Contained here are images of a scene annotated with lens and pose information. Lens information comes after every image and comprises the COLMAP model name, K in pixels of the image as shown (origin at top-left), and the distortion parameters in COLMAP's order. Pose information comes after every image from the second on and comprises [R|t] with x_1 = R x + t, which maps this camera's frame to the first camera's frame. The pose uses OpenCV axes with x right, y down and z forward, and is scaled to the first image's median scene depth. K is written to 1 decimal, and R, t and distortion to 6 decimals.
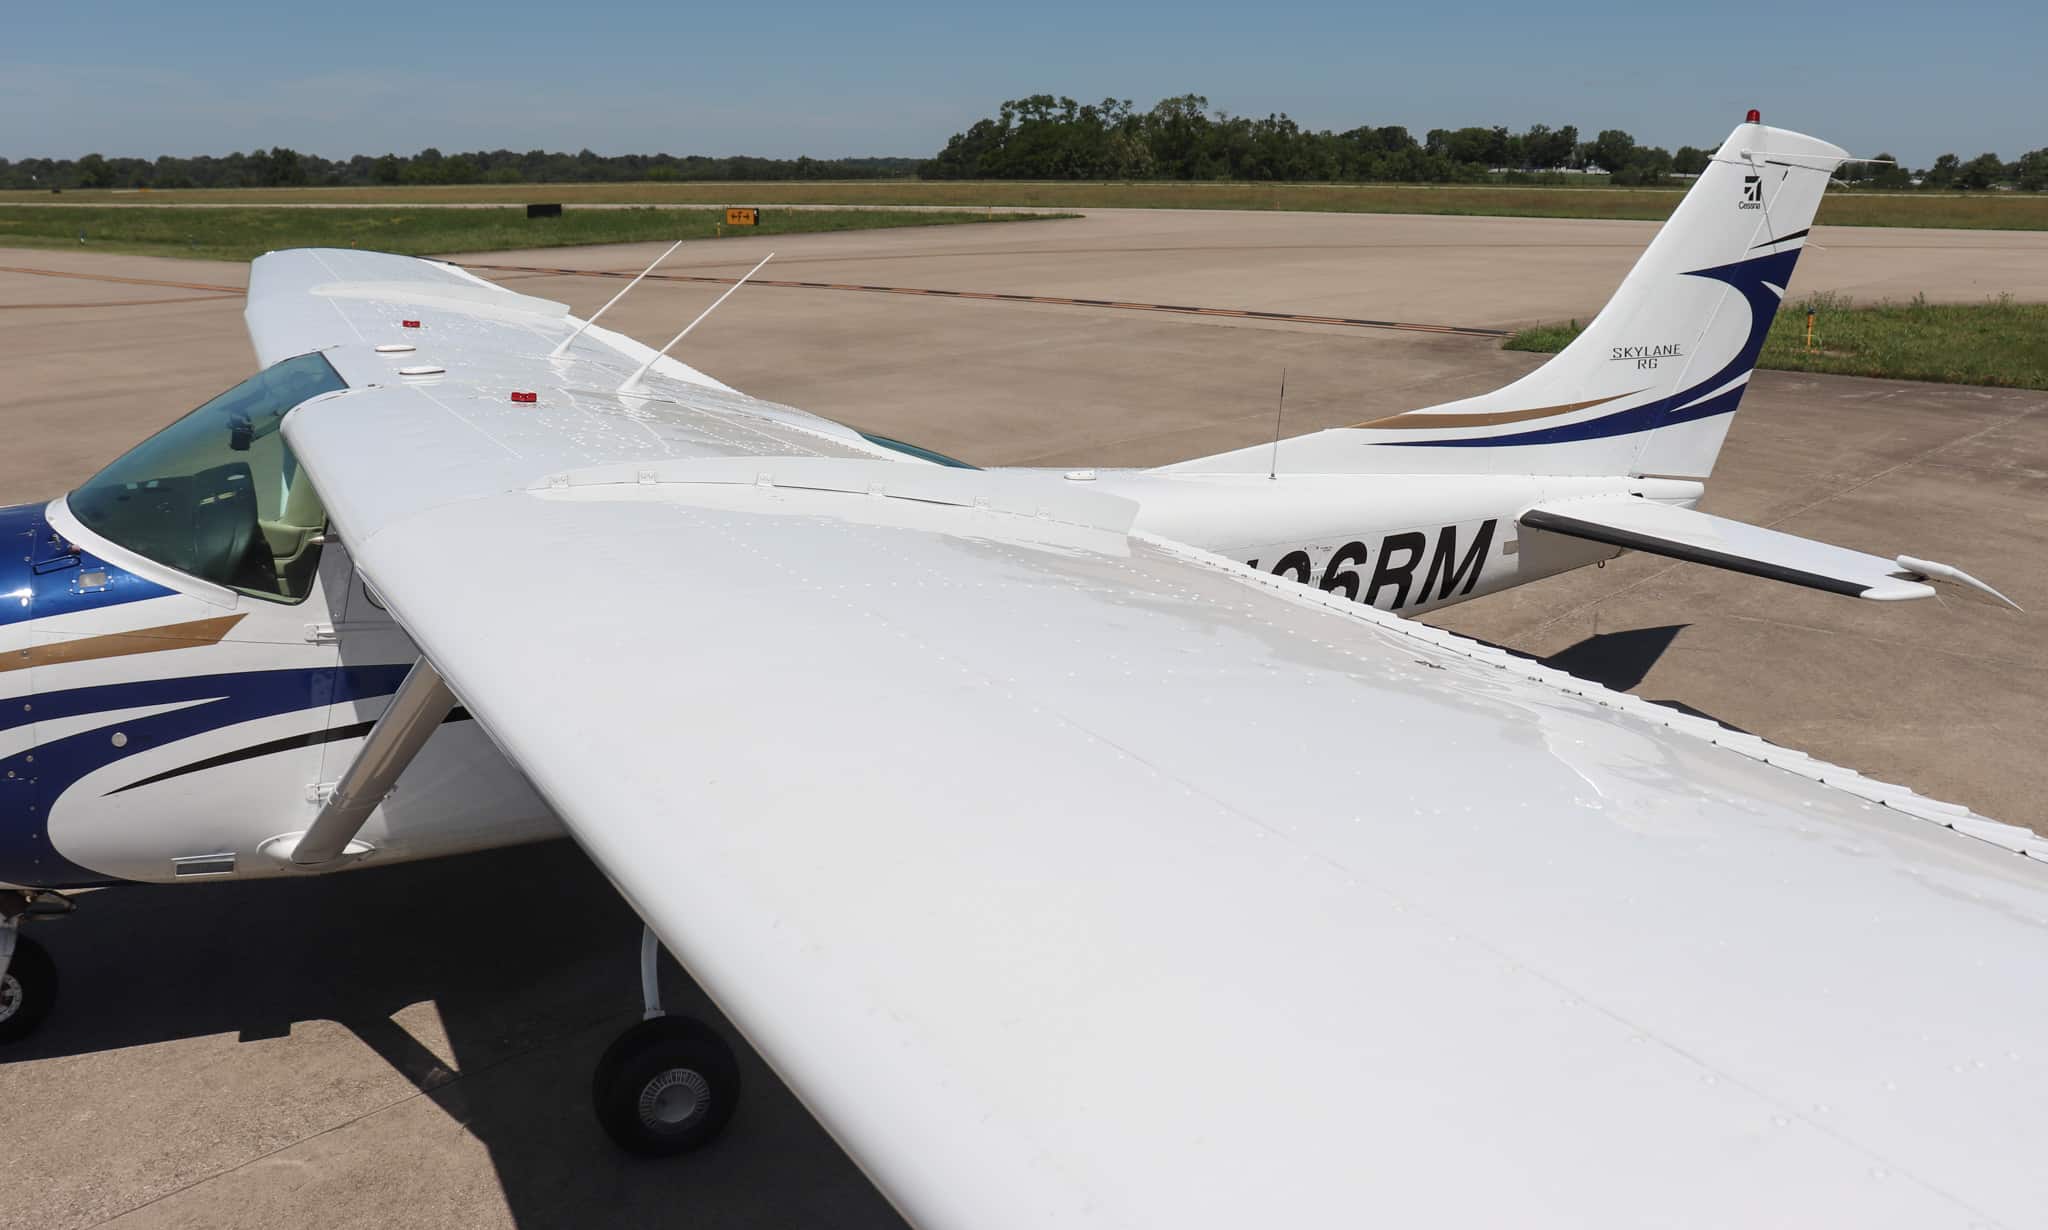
lens RADIAL K [[1758.4, 0, 997.6], [0, 1758.4, 518.0], [0, 0, 1]] dist [-0.162294, 0.142227]
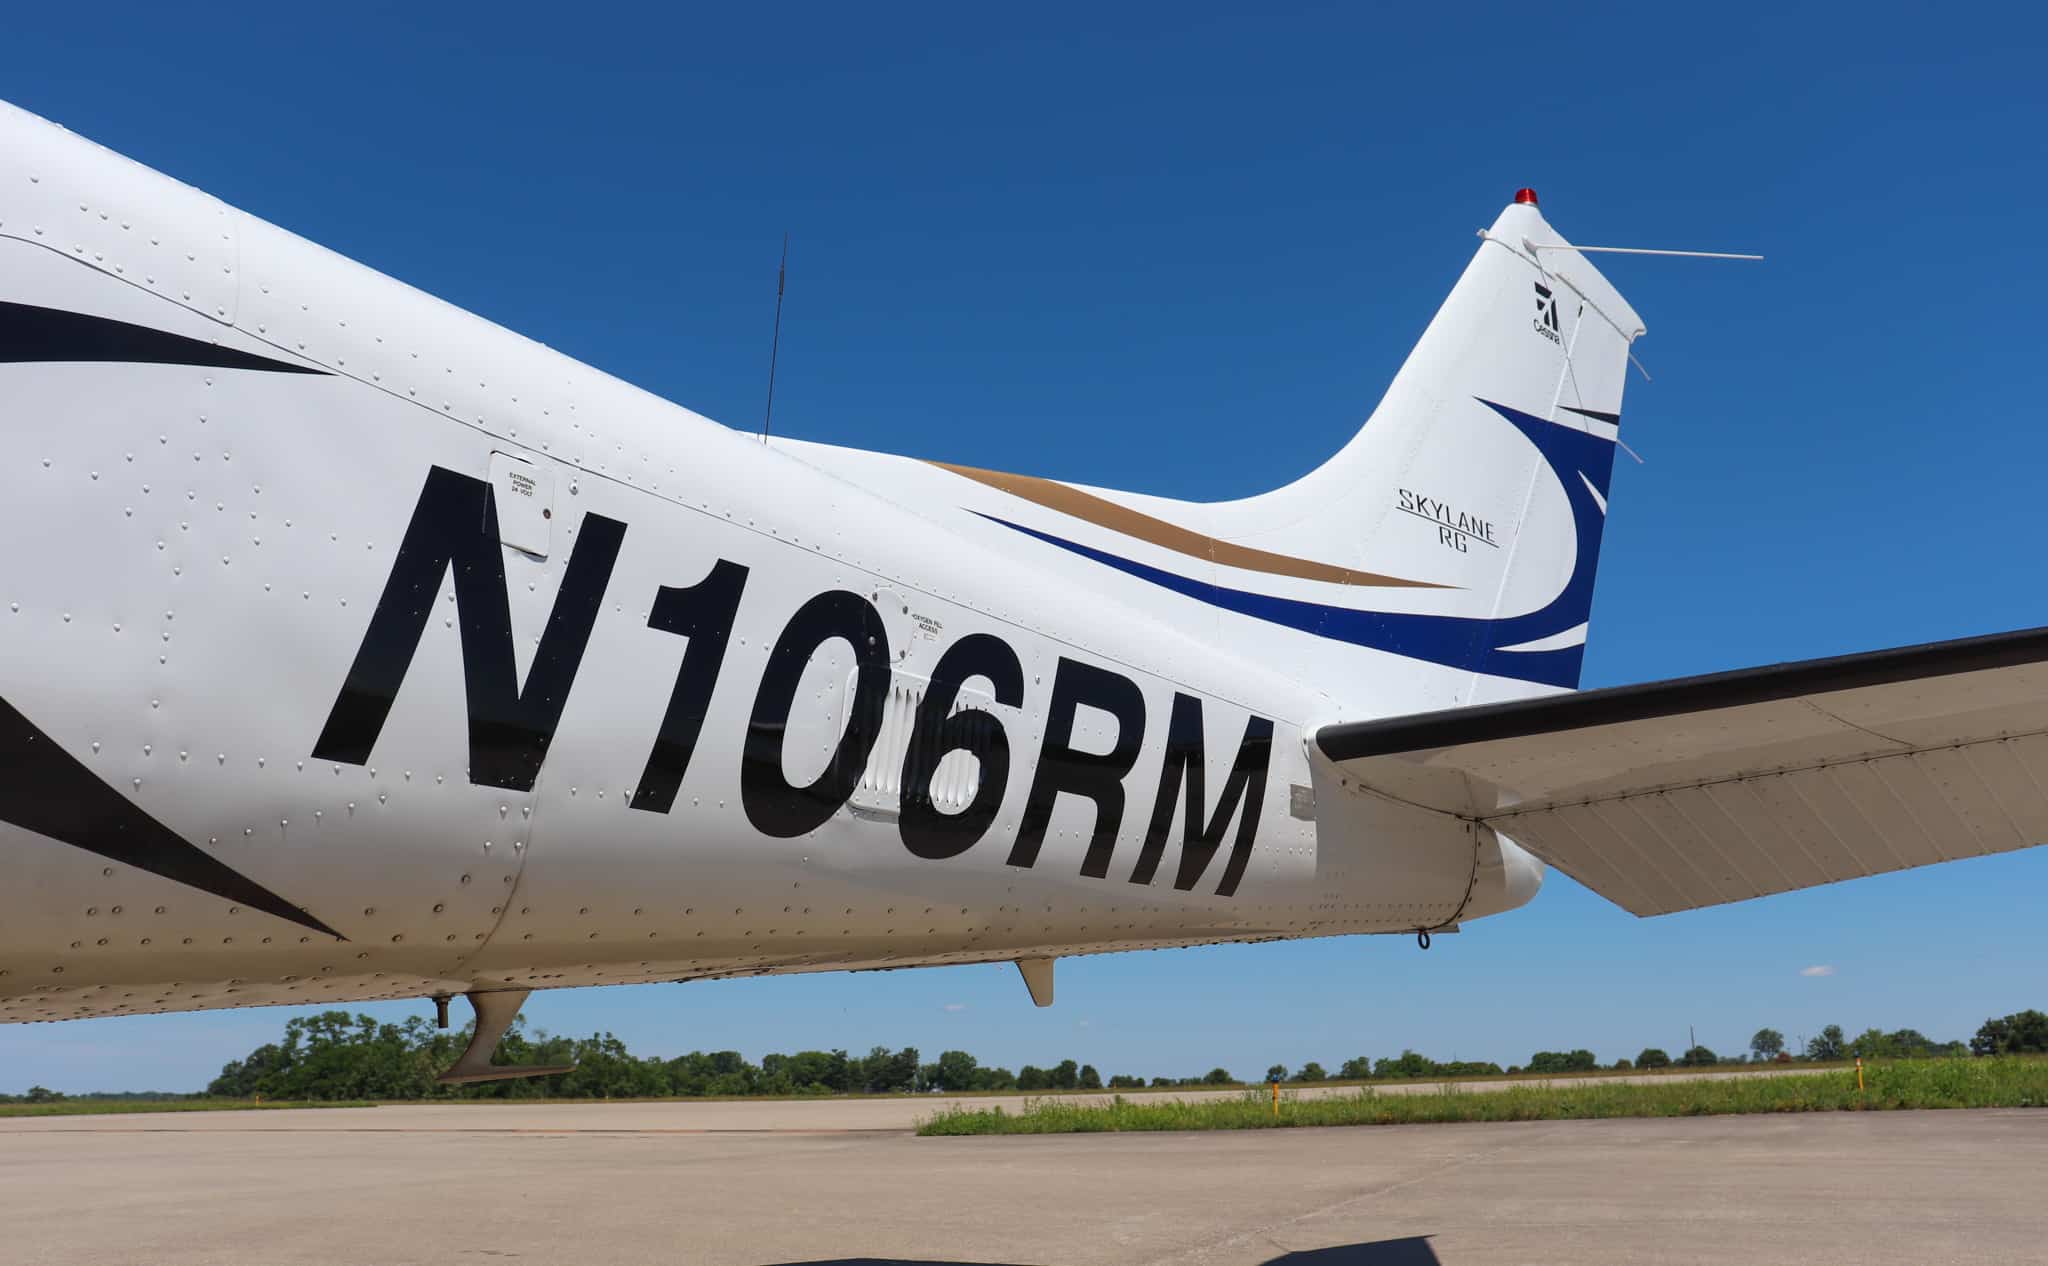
lens RADIAL K [[1876.1, 0, 1014.8], [0, 1876.1, 656.6], [0, 0, 1]] dist [-0.095513, 0.000000]
pose [[0.932266, 0.069097, 0.355113, 0.026102], [0.087321, 0.909590, -0.406228, 0.065491], [-0.351076, 0.409722, 0.841946, 0.249641]]
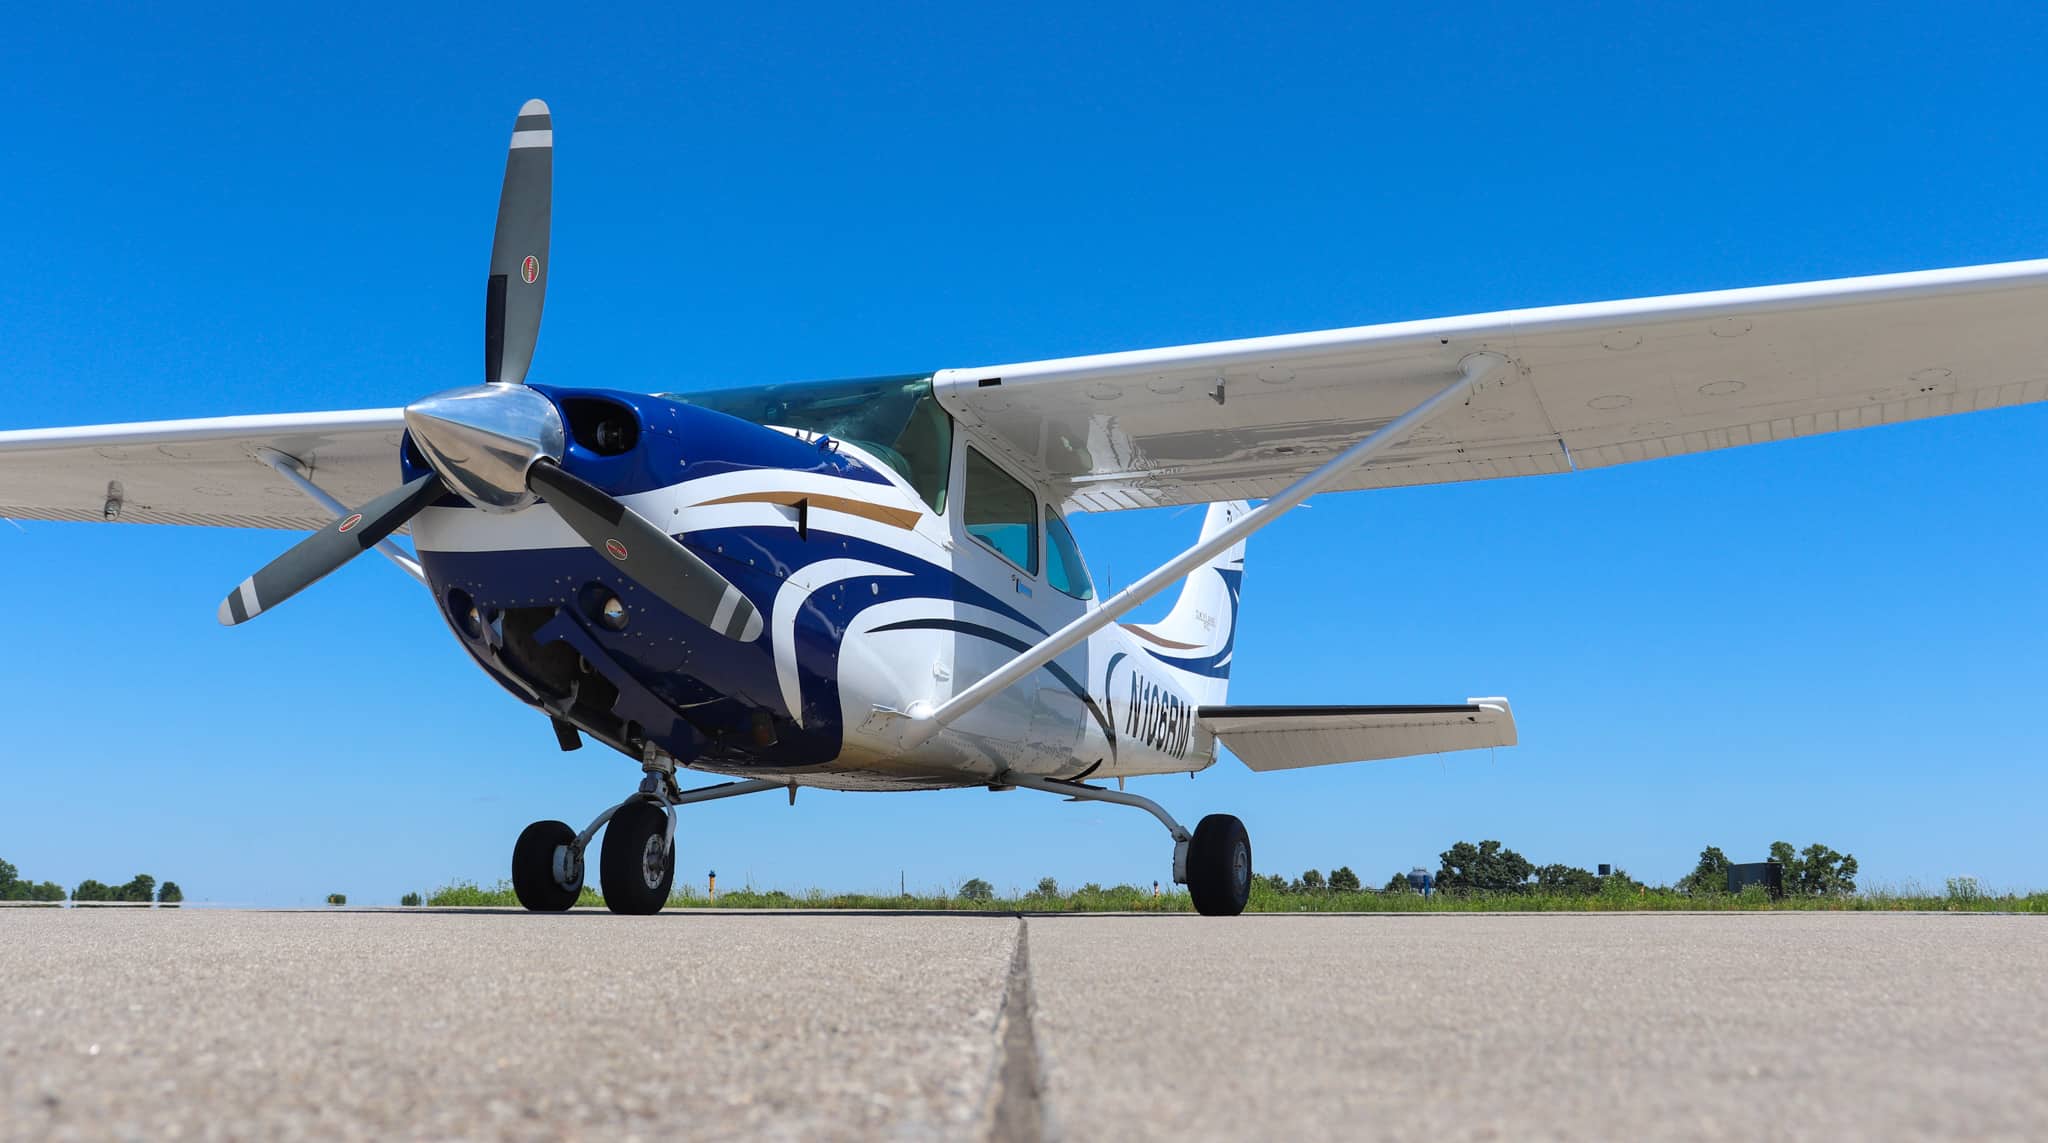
lens RADIAL K [[2272.8, 0, 1026.3], [0, 2272.8, 491.3], [0, 0, 1]] dist [-0.041118, 0.000000]
pose [[0.713163, 0.142773, 0.686305, -0.410930], [0.129219, 0.935487, -0.328887, 0.161537], [-0.688986, 0.323233, 0.648705, -0.044374]]
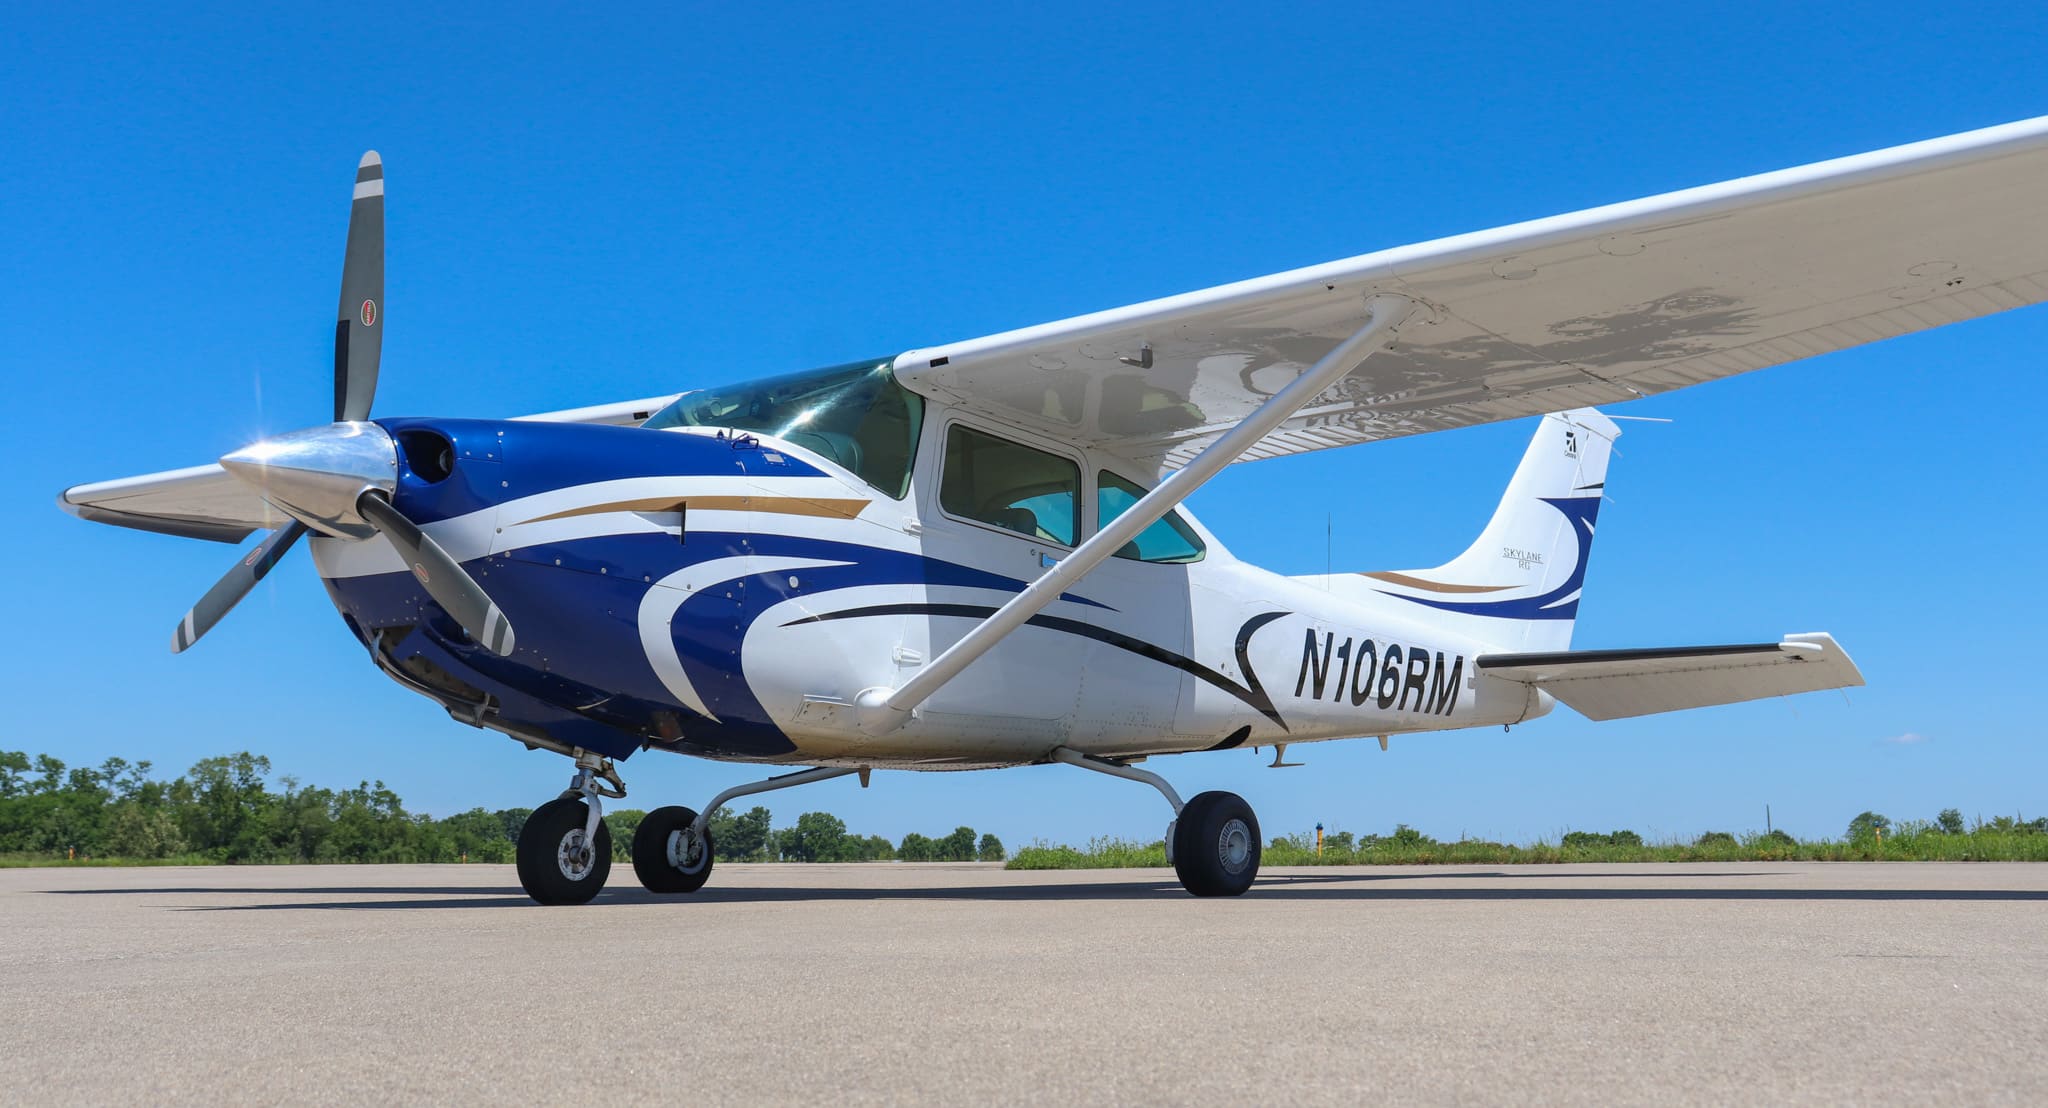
lens RADIAL K [[2502.4, 0, 1029.8], [0, 2502.4, 523.0], [0, 0, 1]] dist [0.001036, 0.000000]
pose [[0.909694, 0.059343, 0.411016, -0.290655], [0.081542, 0.944944, -0.316908, 0.178697], [-0.407194, 0.321805, 0.854772, -0.171625]]
